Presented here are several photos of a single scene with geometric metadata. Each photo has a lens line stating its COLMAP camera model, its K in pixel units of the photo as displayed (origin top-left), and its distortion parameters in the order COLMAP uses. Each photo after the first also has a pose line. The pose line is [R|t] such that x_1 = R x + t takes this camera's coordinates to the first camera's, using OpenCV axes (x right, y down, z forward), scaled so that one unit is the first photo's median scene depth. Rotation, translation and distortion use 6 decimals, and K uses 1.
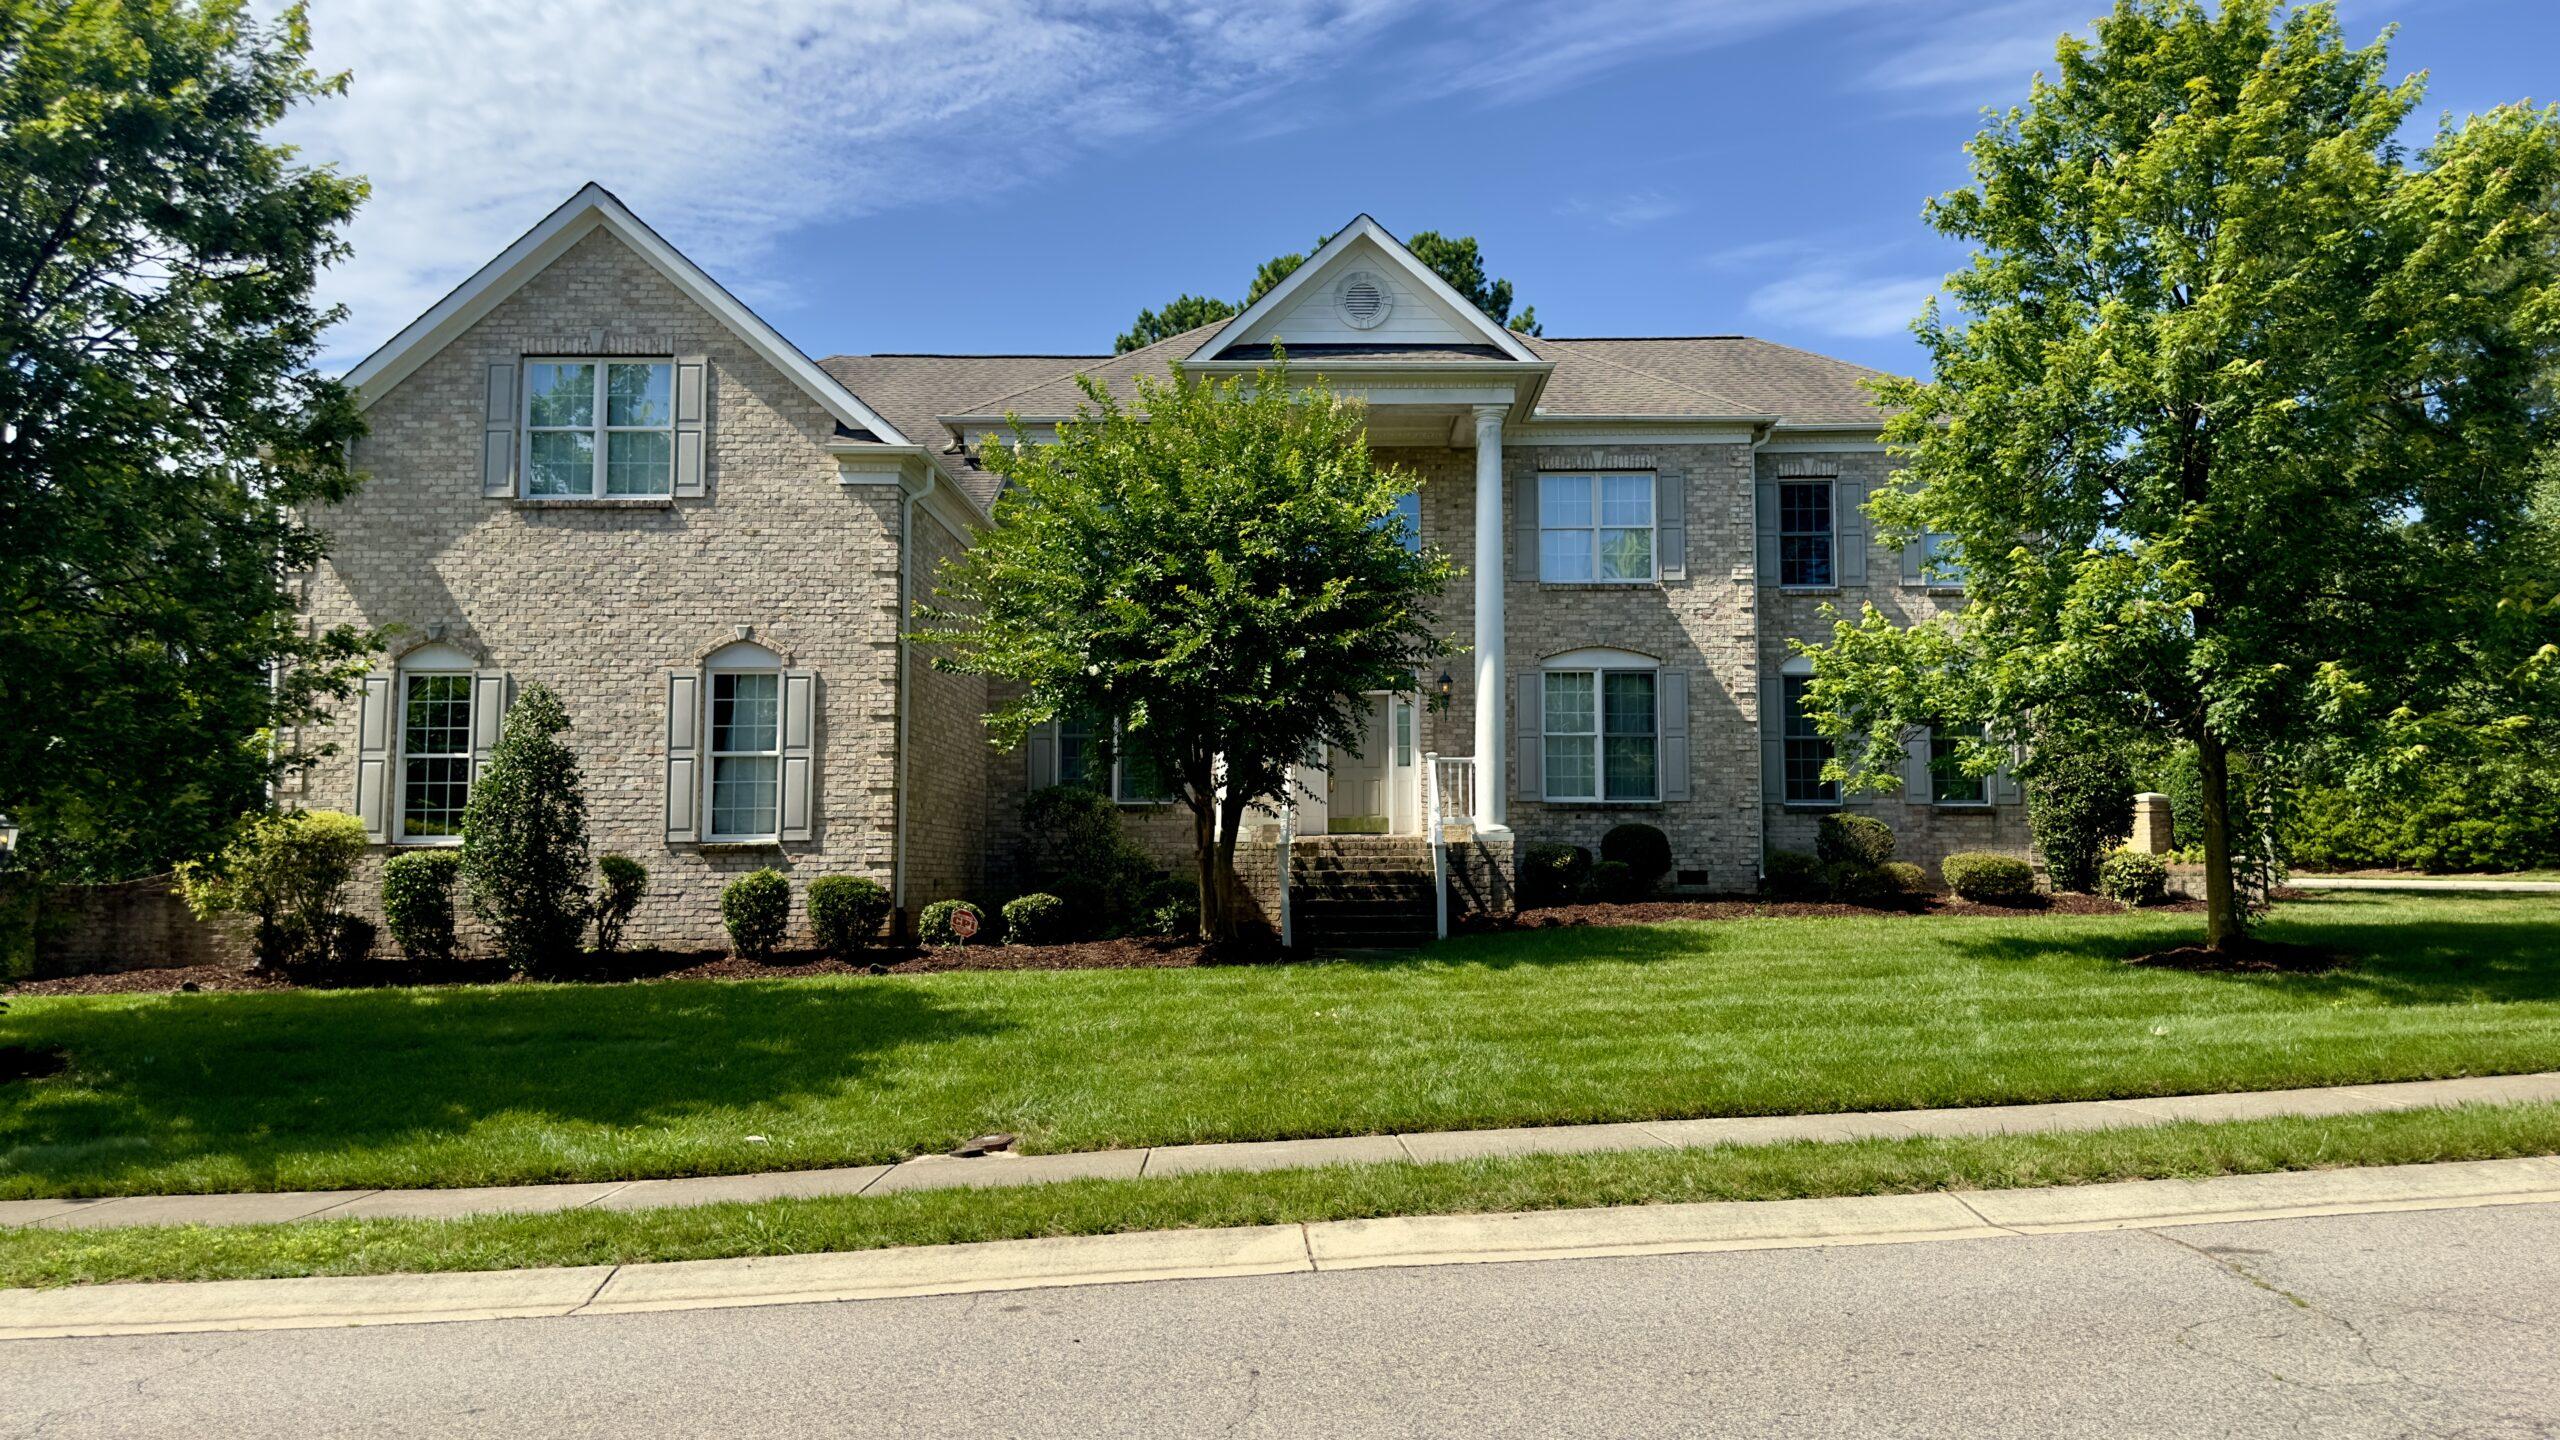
lens RADIAL K [[1923.7, 0, 1286.1], [0, 1923.7, 742.1], [0, 0, 1]] dist [0.107737, -0.033794]
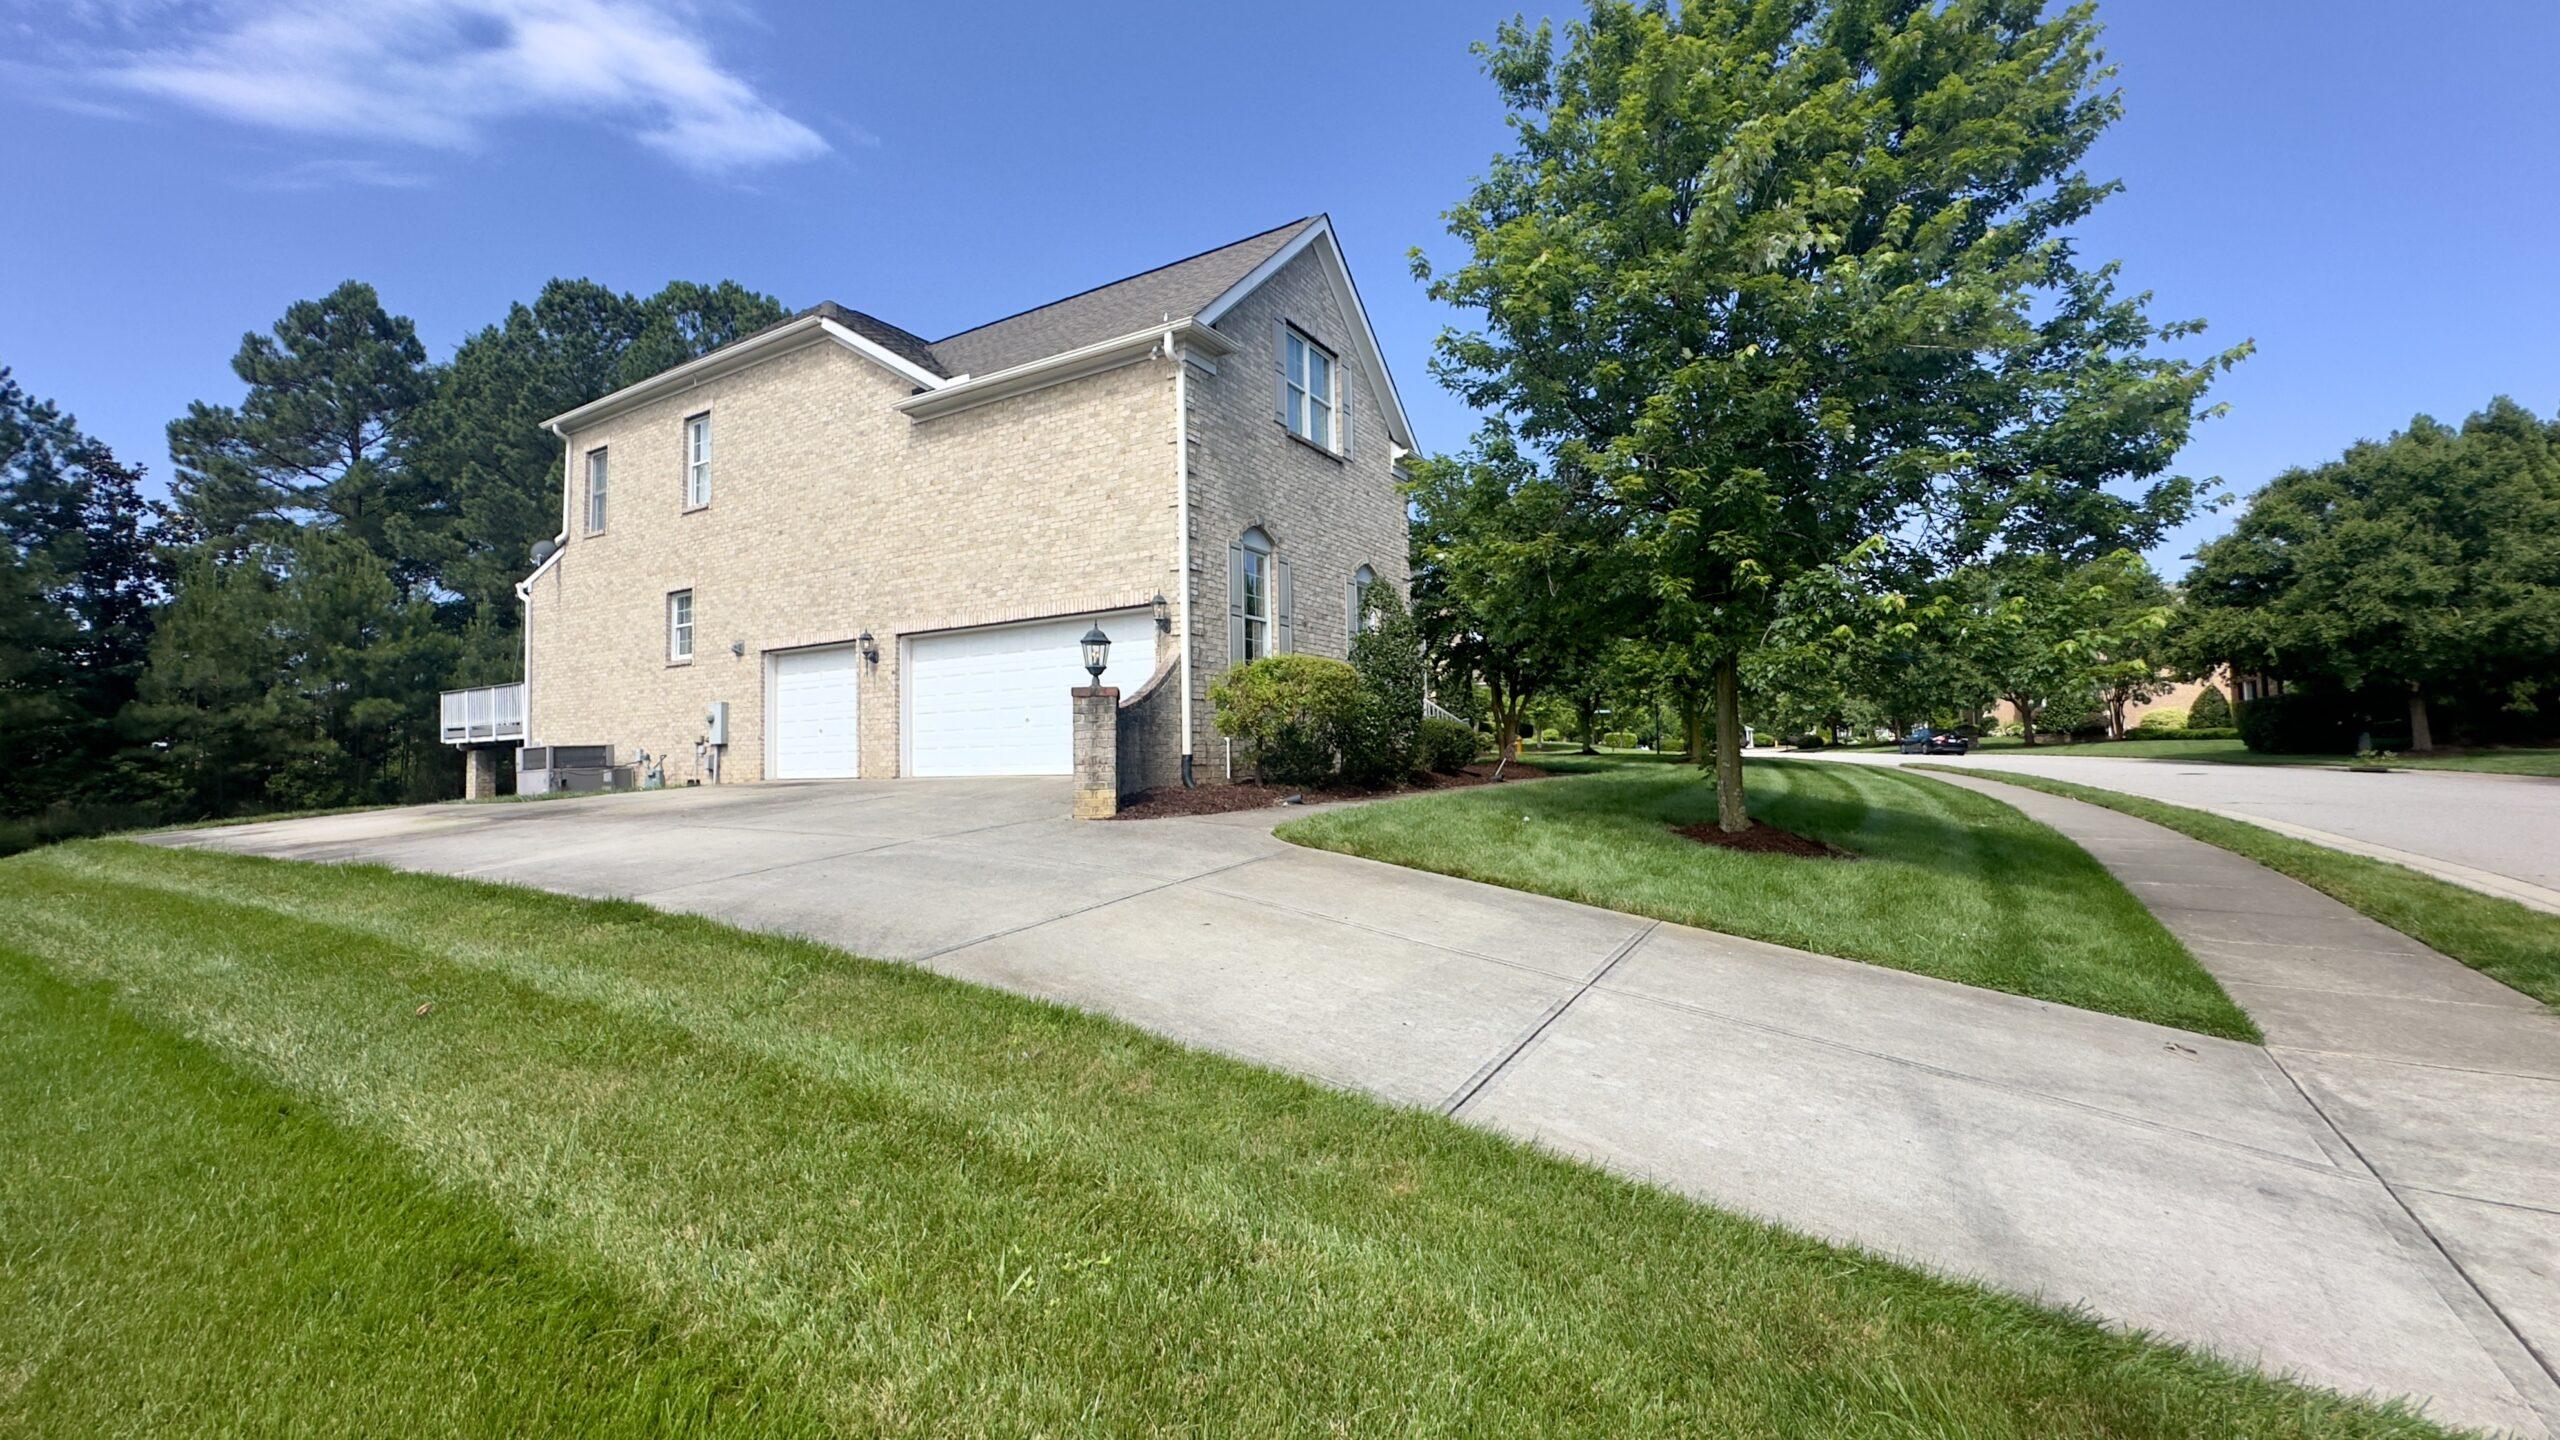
lens RADIAL K [[1045.3, 0, 1289.7], [0, 1045.3, 719.7], [0, 0, 1]] dist [-0.003762, 0.000803]
pose [[0.513300, 0.035083, 0.857492, -0.973635], [-0.055439, 0.998433, -0.007663, 0.074850], [-0.856417, -0.043605, 0.514440, 0.624497]]
